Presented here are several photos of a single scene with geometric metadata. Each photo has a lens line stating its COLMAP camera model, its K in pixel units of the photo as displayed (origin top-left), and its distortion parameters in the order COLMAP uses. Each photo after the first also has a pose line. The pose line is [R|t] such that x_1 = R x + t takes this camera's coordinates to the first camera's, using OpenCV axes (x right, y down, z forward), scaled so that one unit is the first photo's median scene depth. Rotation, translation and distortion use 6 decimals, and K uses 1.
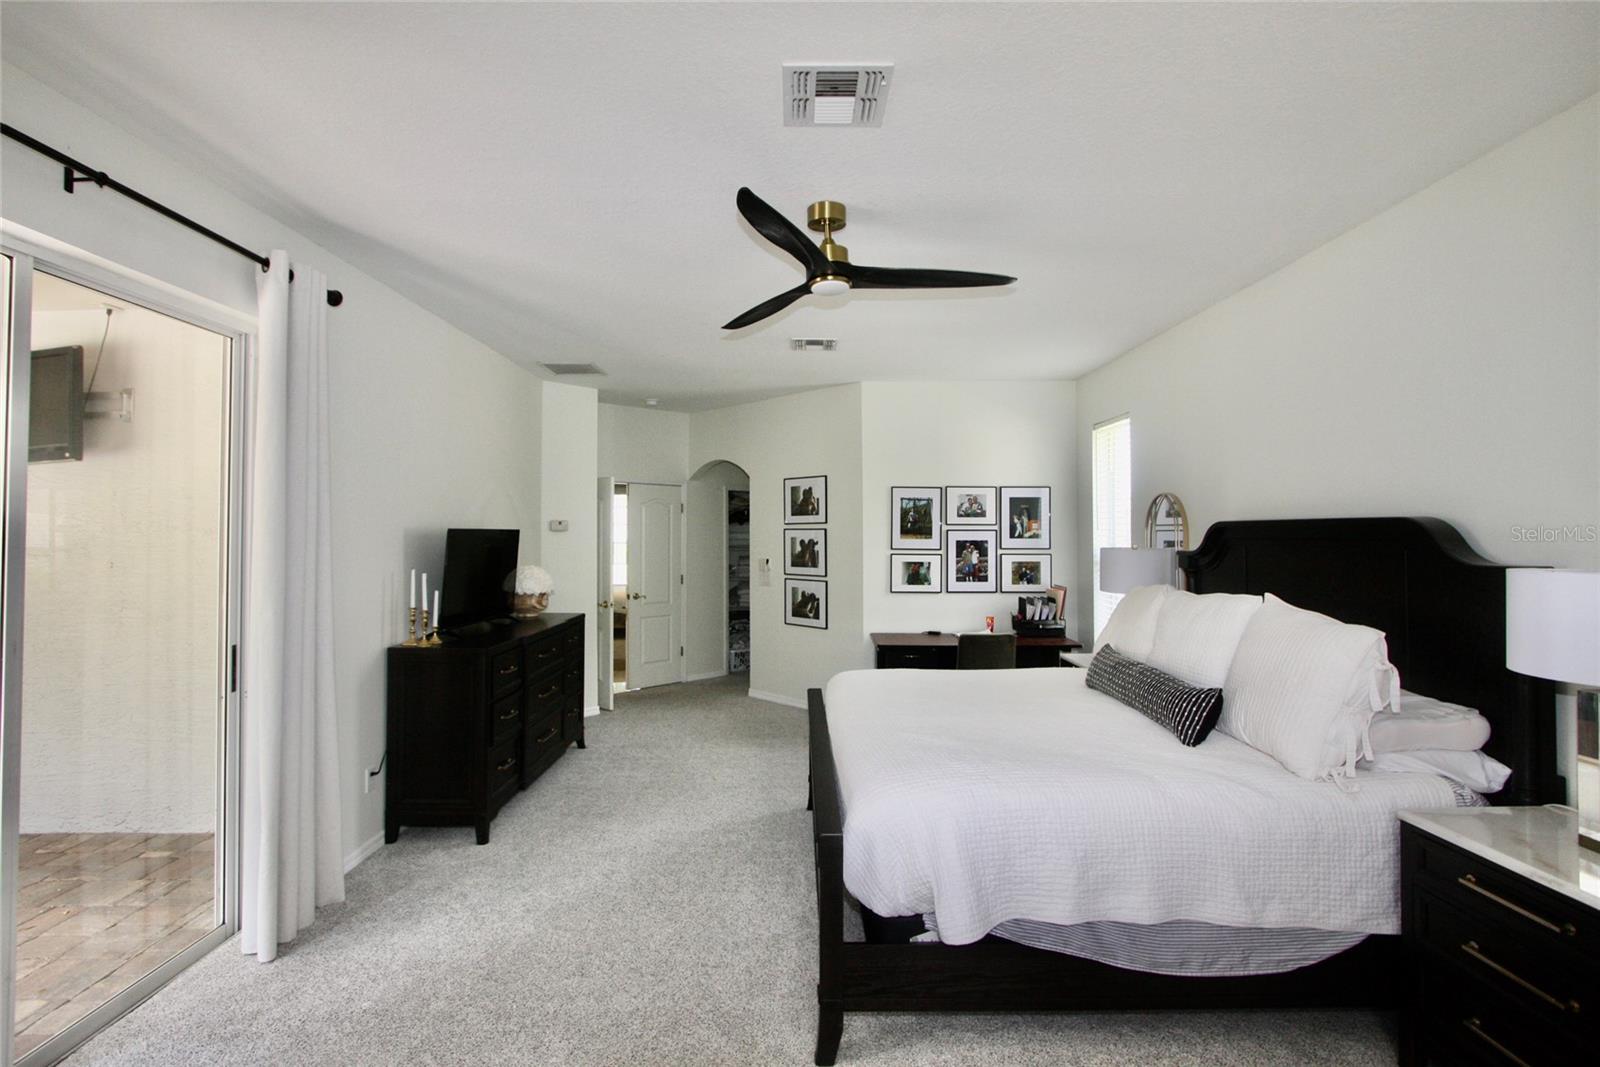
lens RADIAL K [[745.7, 0, 801.8], [0, 745.7, 526.1], [0, 0, 1]] dist [-0.017225, 0.003088]
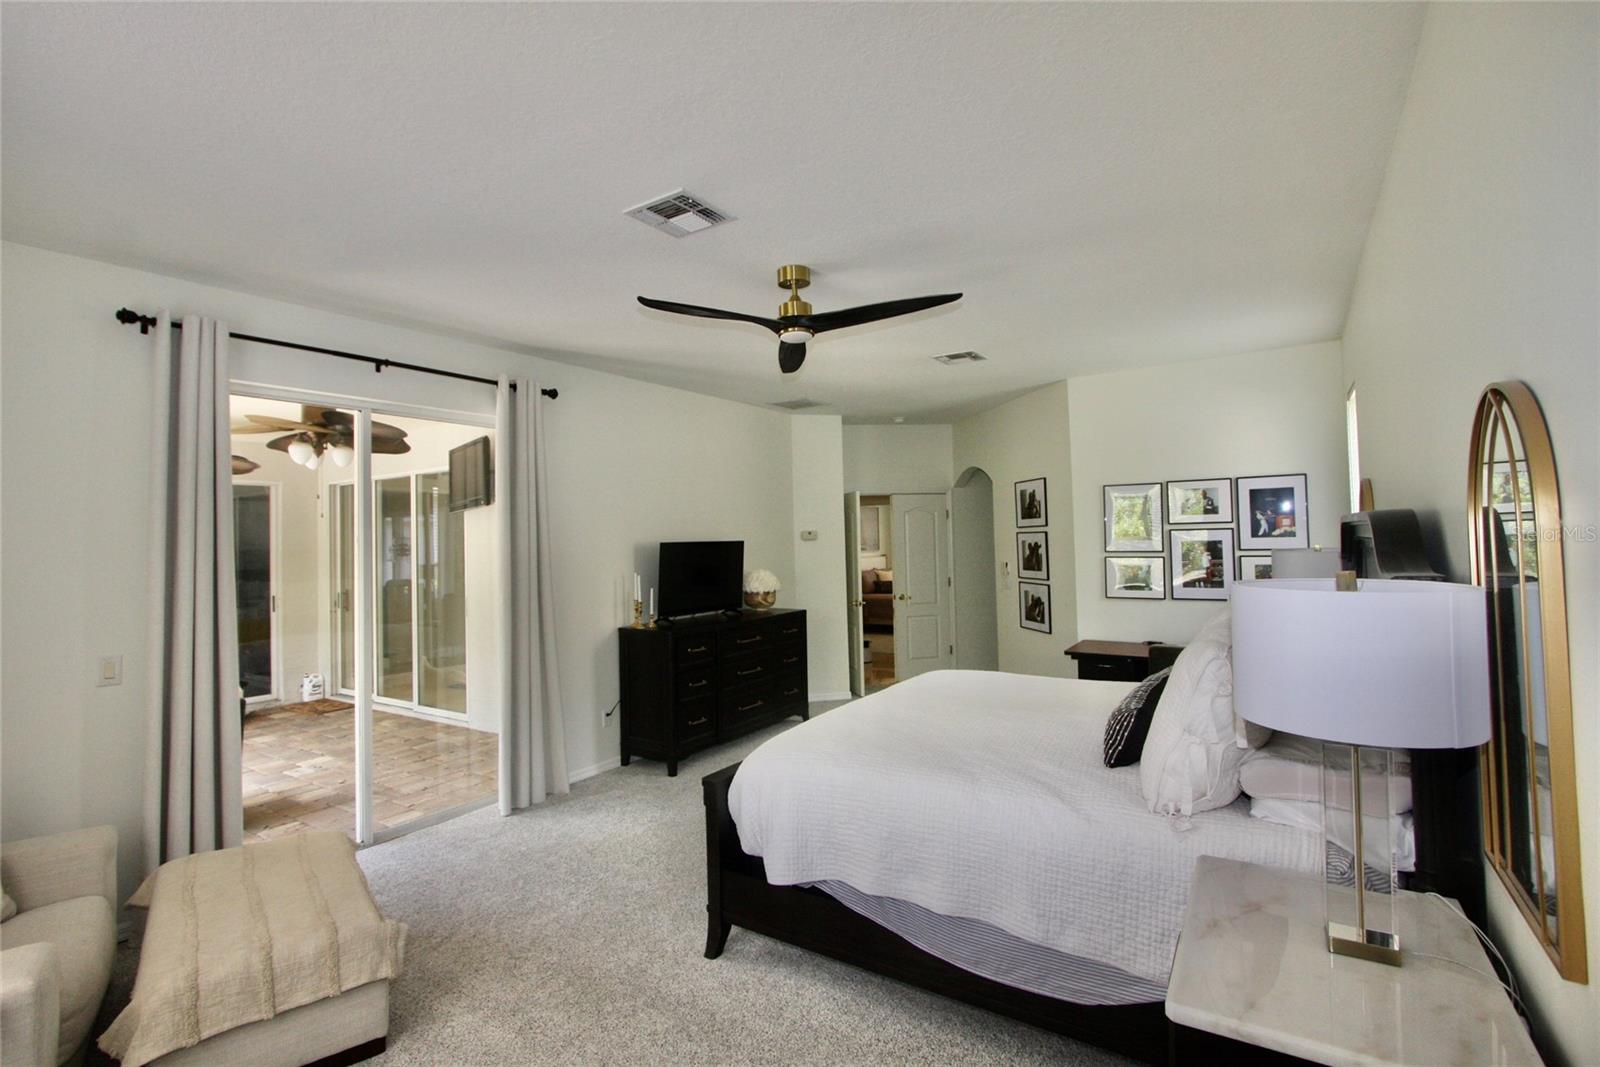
lens RADIAL K [[745.7, 0, 804.4], [0, 745.7, 529.5], [0, 0, 1]] dist [-0.017225, 0.003088]
pose [[0.831139, -0.028635, -0.555327, 0.419681], [0.030083, 0.999526, -0.006516, -0.003199], [0.555250, -0.011290, 0.831607, 0.009933]]
